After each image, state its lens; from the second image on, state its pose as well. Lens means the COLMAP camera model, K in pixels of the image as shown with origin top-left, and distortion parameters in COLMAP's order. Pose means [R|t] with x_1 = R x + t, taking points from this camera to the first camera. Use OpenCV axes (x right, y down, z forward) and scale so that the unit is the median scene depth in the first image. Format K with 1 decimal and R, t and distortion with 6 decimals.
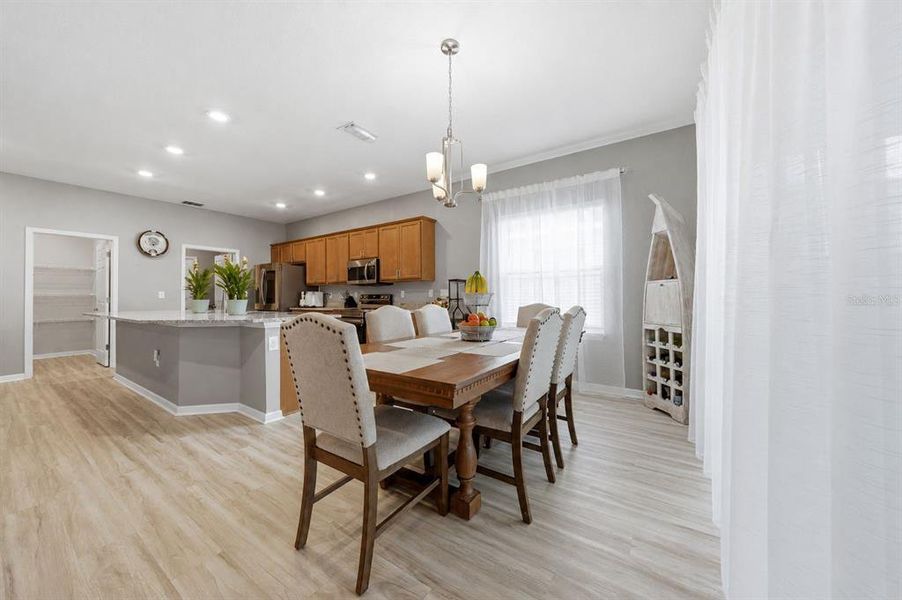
lens RADIAL K [[318.6, 0, 456.4], [0, 318.6, 296.3], [0, 0, 1]] dist [-0.001029, -0.000056]
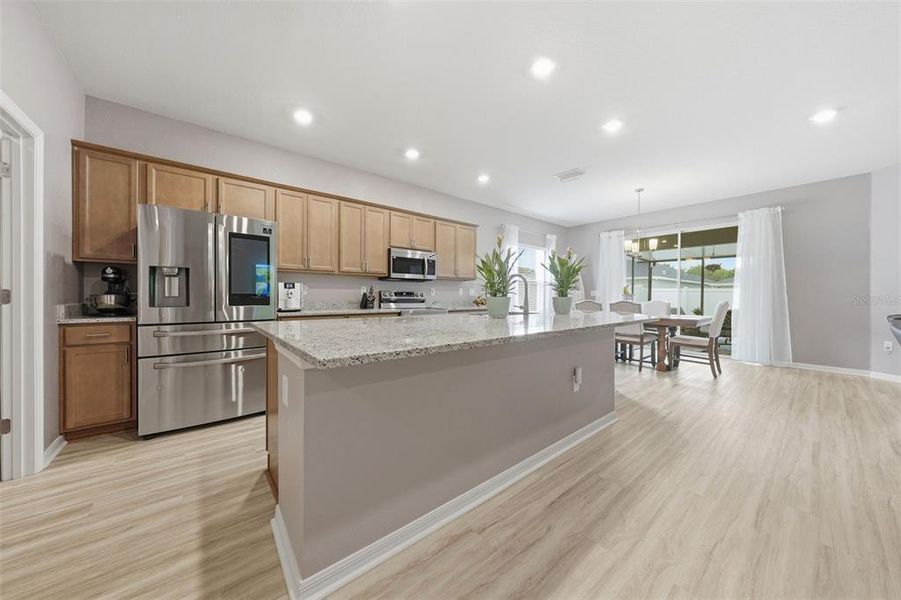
lens RADIAL K [[311.2, 0, 450.5], [0, 311.2, 300.0], [0, 0, 1]] dist [-0.000416, 0.000034]
pose [[0.280228, -0.003878, 0.959926, -1.110603], [-0.006025, 0.999965, 0.005799, 0.011360], [-0.959914, -0.007409, 0.280195, 0.713520]]
